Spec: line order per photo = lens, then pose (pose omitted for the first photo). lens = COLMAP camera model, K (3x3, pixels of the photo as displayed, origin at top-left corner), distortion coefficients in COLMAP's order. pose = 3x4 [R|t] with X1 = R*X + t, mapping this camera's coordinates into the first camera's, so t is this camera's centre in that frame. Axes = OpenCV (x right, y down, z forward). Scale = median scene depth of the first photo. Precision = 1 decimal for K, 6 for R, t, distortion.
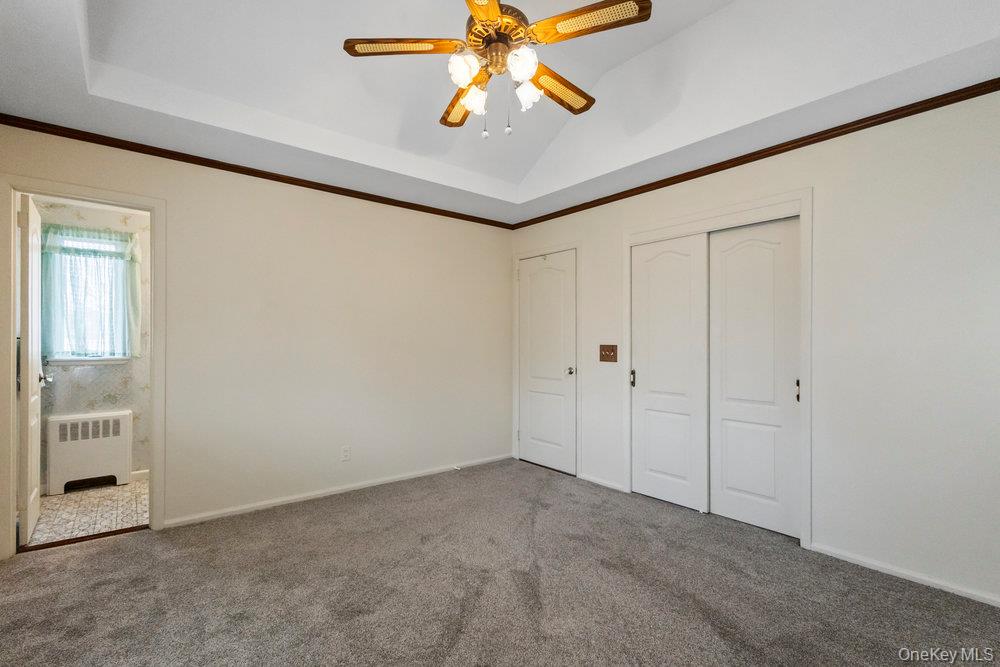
lens RADIAL K [[447.5, 0, 502.6], [0, 447.5, 345.9], [0, 0, 1]] dist [0.001100, 0.000088]
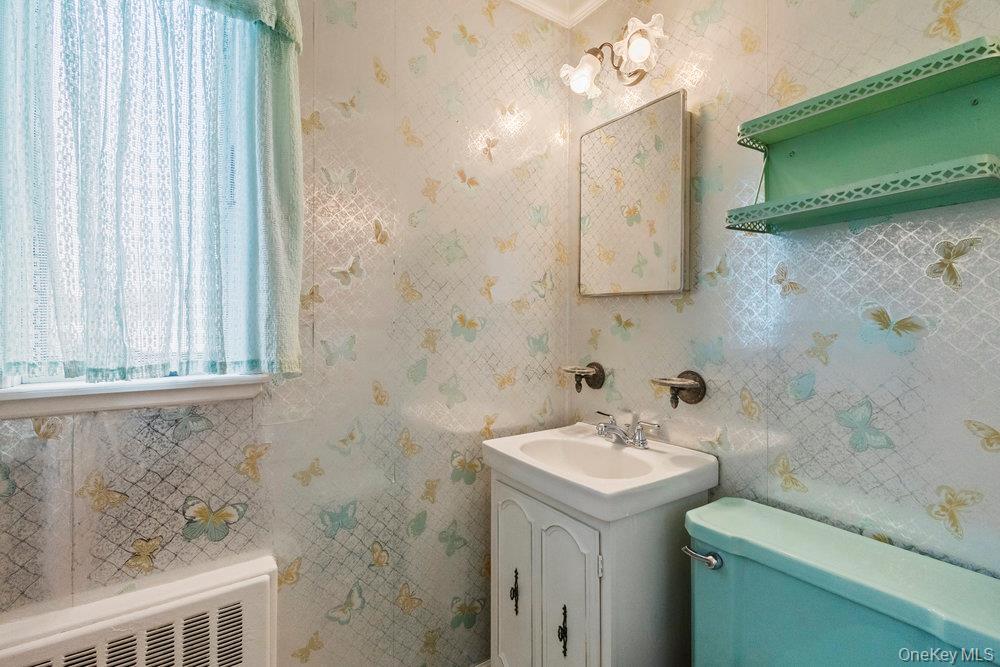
lens RADIAL K [[458.6, 0, 500.0], [0, 458.6, 333.5], [0, 0, 1]] dist [0.003981, -0.000075]
pose [[0.995957, -0.012703, -0.088929, -0.675804], [0.011635, 0.999854, -0.012518, 0.004014], [0.089075, 0.011433, 0.995959, 0.738024]]
